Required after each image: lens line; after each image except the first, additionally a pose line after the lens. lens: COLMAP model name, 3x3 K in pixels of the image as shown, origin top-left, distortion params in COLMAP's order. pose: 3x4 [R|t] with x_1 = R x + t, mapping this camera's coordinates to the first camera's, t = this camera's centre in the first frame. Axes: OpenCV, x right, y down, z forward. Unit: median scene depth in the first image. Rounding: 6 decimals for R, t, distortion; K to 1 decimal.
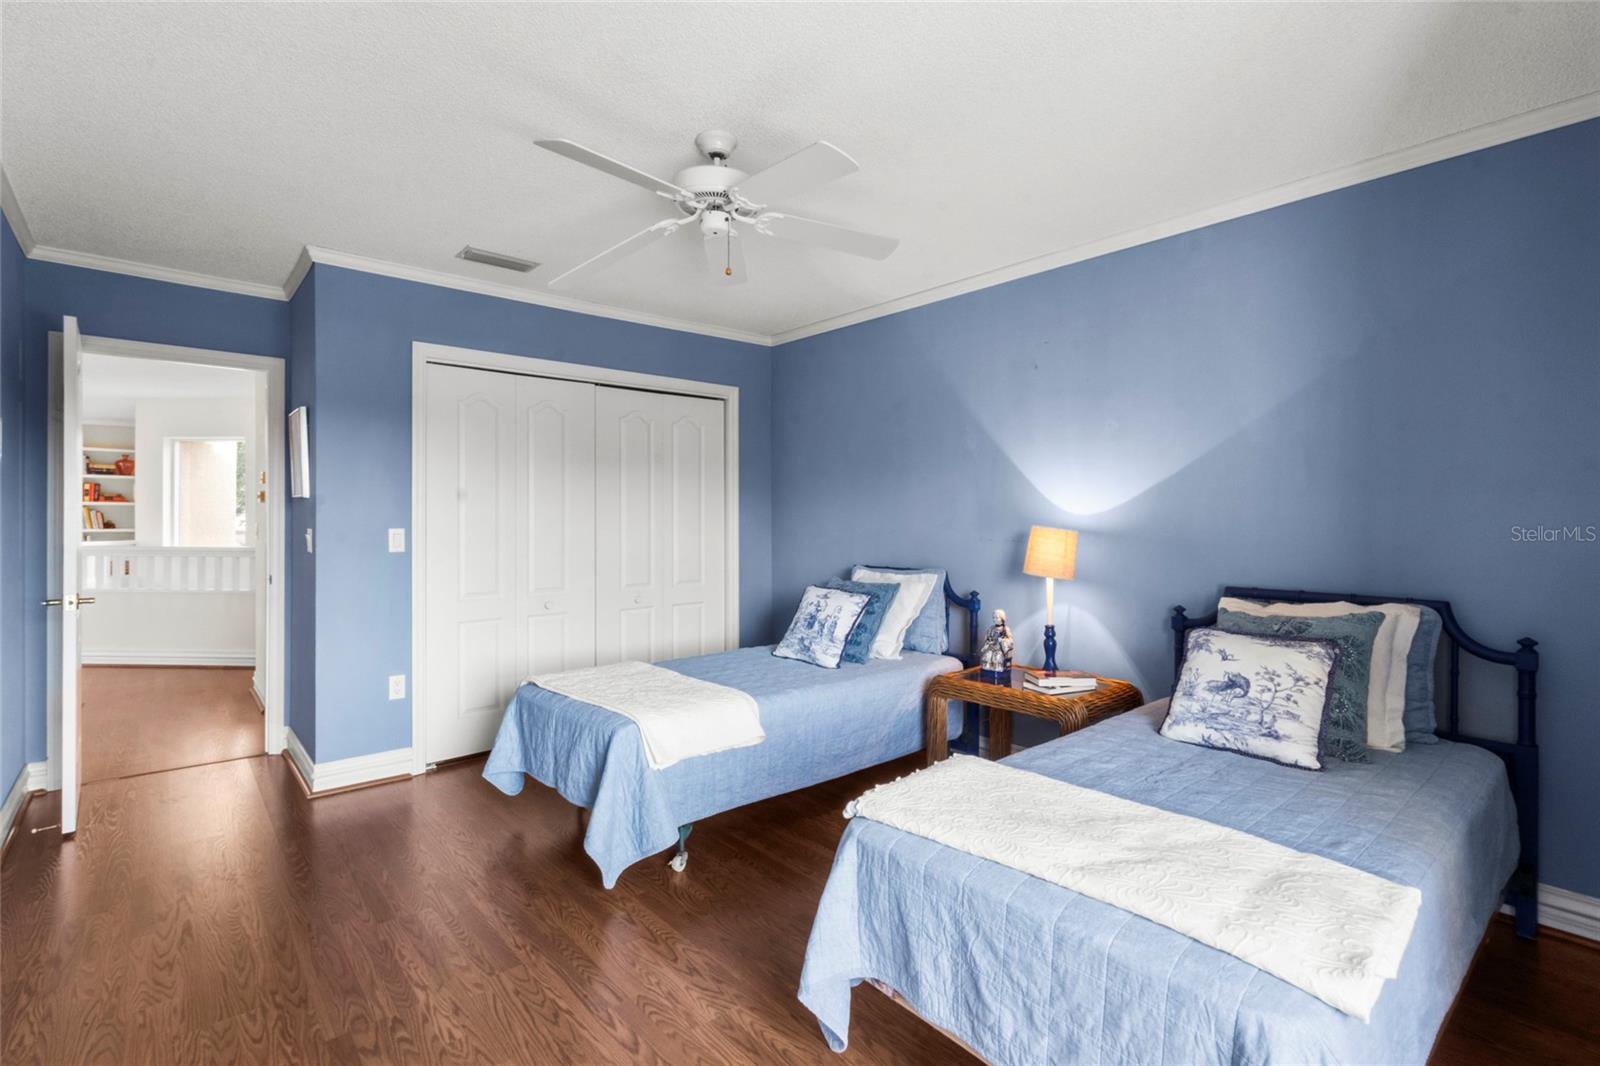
lens RADIAL K [[745.6, 0, 802.6], [0, 745.6, 524.2], [0, 0, 1]] dist [0.013735, 0.000033]
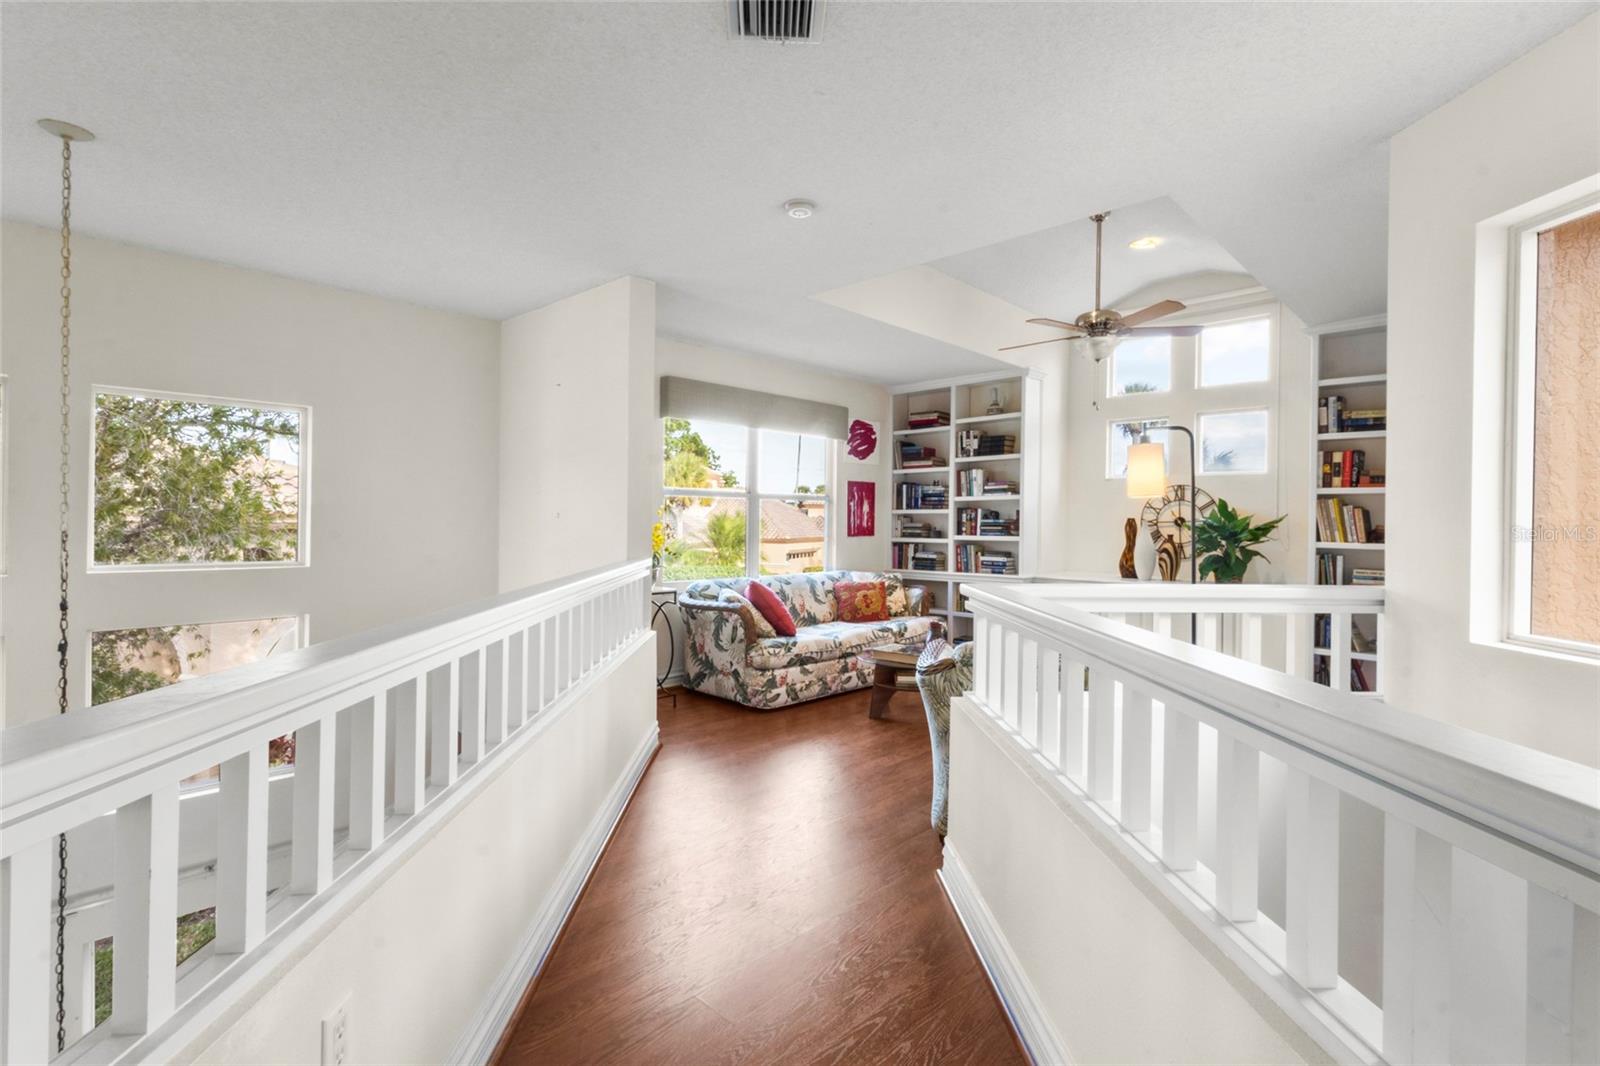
lens RADIAL K [[735.2, 0, 792.8], [0, 735.2, 526.3], [0, 0, 1]] dist [0.002522, 0.000306]
pose [[0.083776, 0.009528, -0.996439, -0.491205], [-0.012121, 0.999890, 0.008541, -0.004505], [0.996411, 0.011362, 0.083883, 0.597949]]
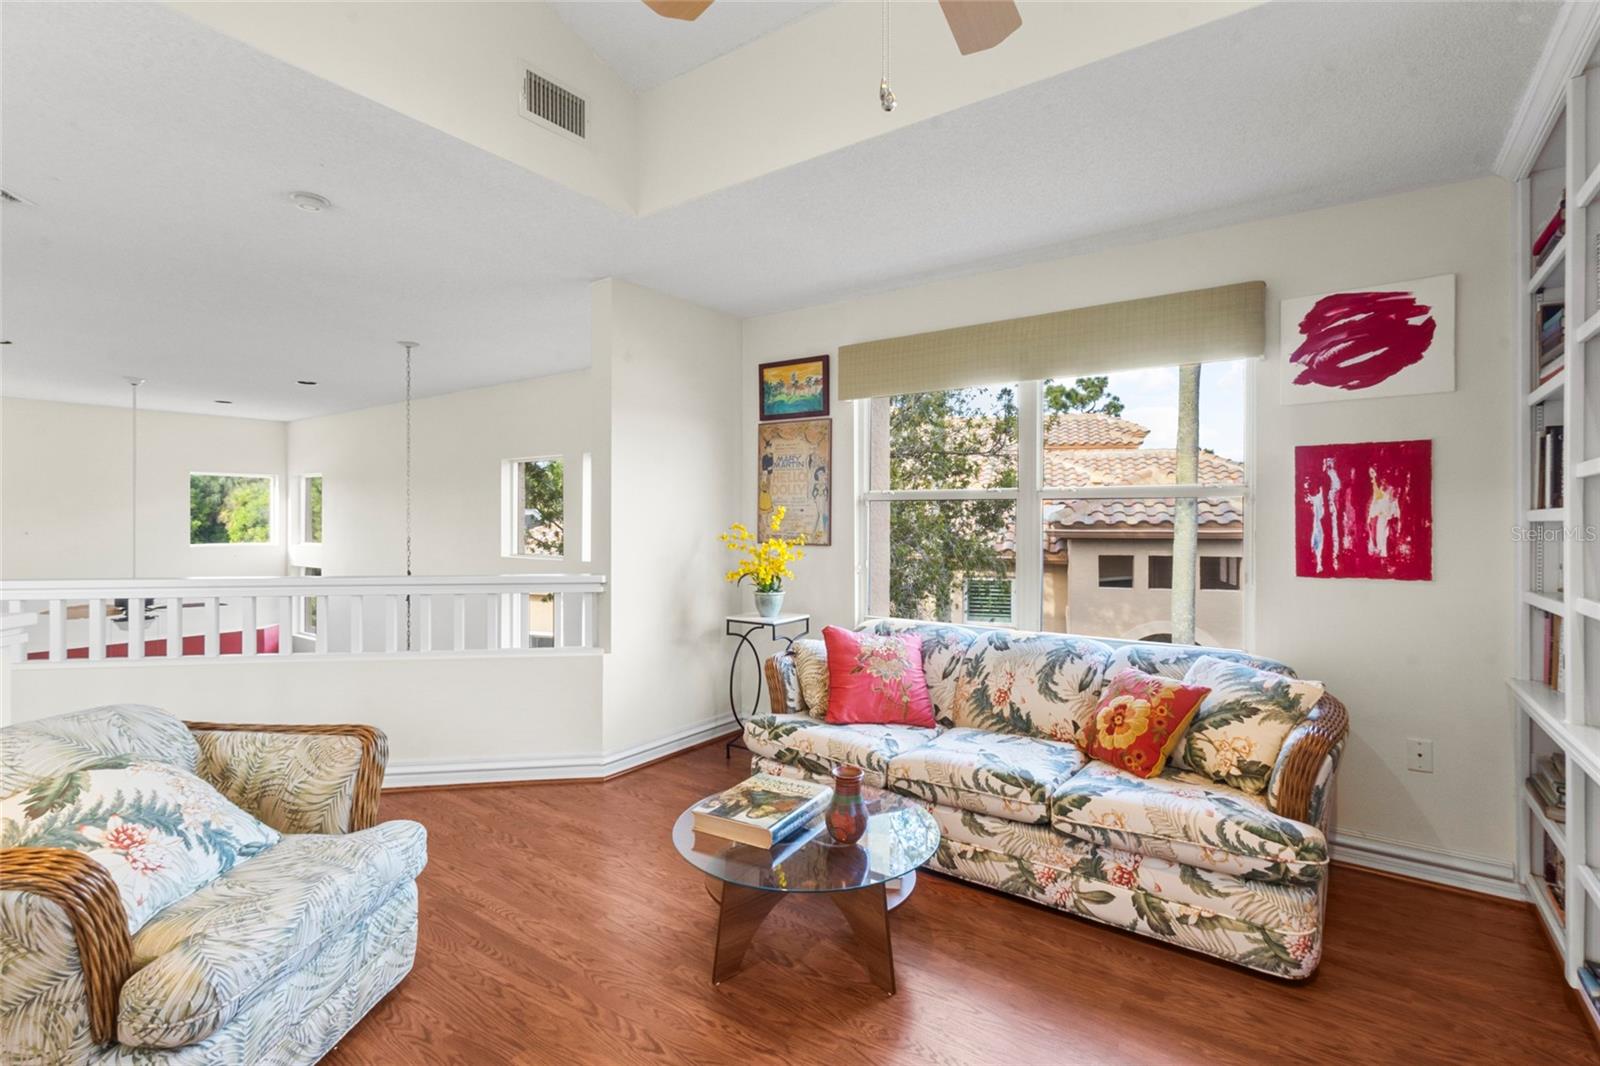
lens RADIAL K [[735.2, 0, 792.8], [0, 735.2, 526.3], [0, 0, 1]] dist [0.002522, 0.000306]
pose [[-0.971886, 0.001263, -0.235449, -0.905208], [-0.002115, 0.999898, 0.014093, -0.013418], [0.235443, 0.014195, -0.971785, 0.943167]]
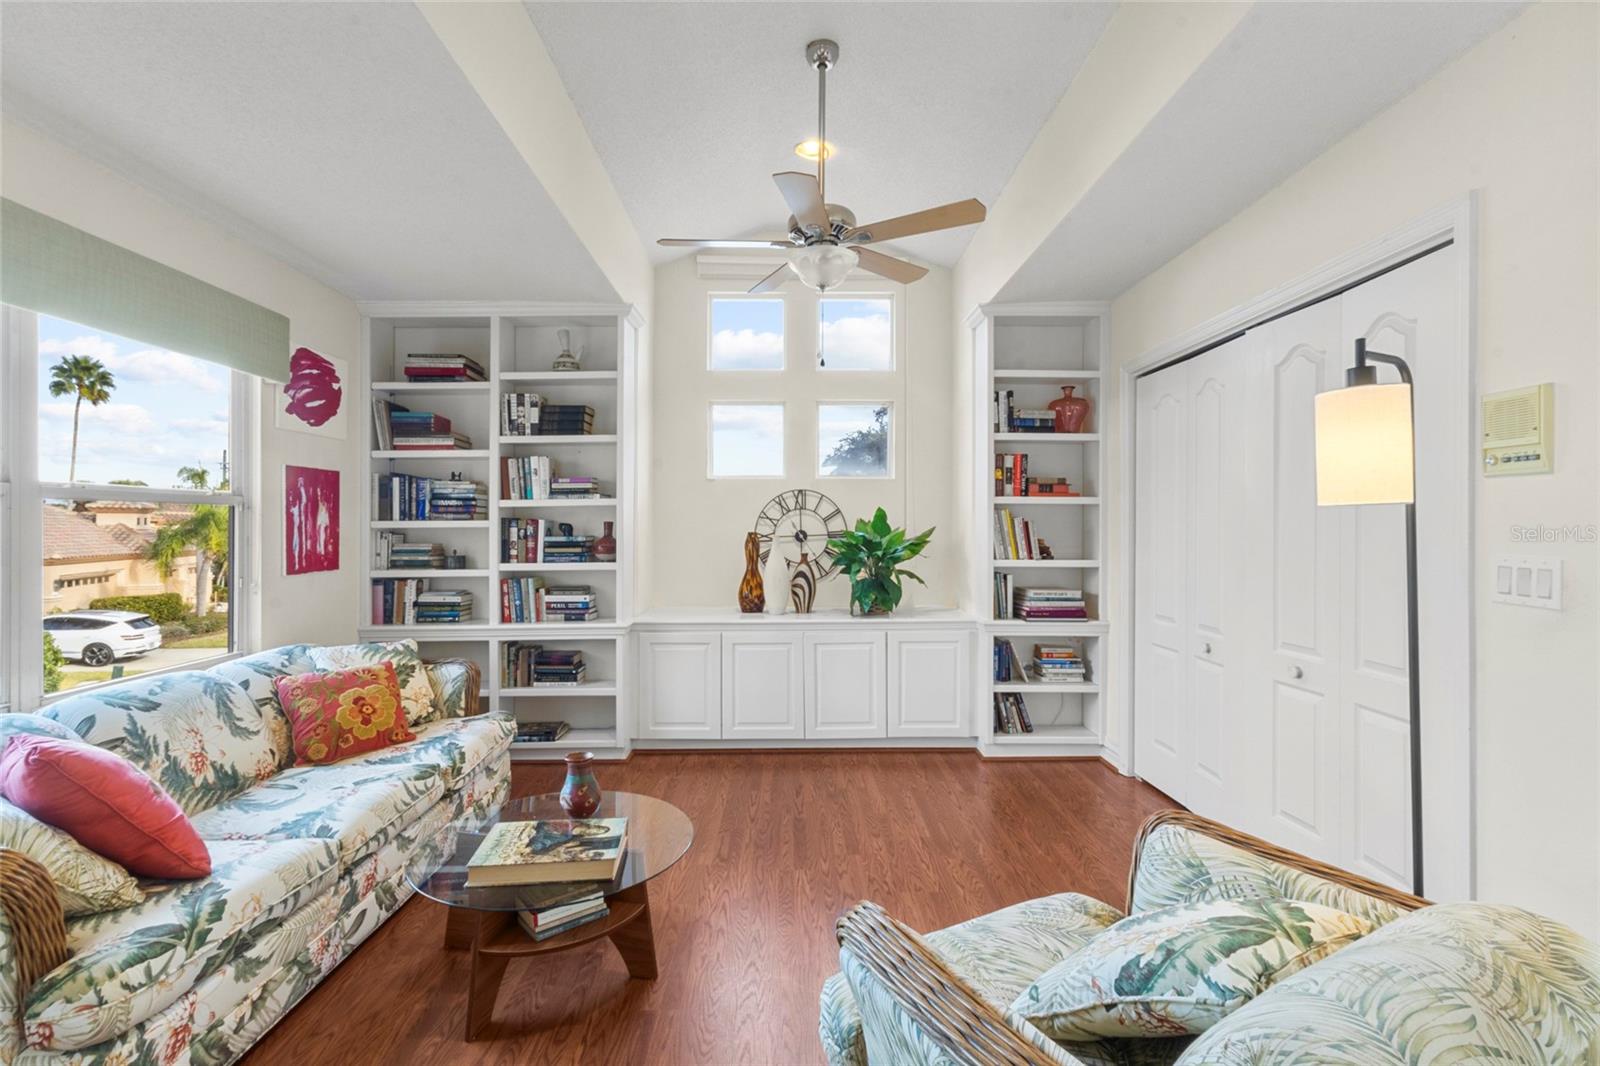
lens RADIAL K [[735.2, 0, 792.8], [0, 735.2, 526.3], [0, 0, 1]] dist [0.002522, 0.000306]
pose [[0.761774, -0.002592, -0.647838, -0.763205], [-0.000158, 0.999991, -0.004186, -0.011256], [0.647843, 0.003291, 0.761767, 0.596546]]
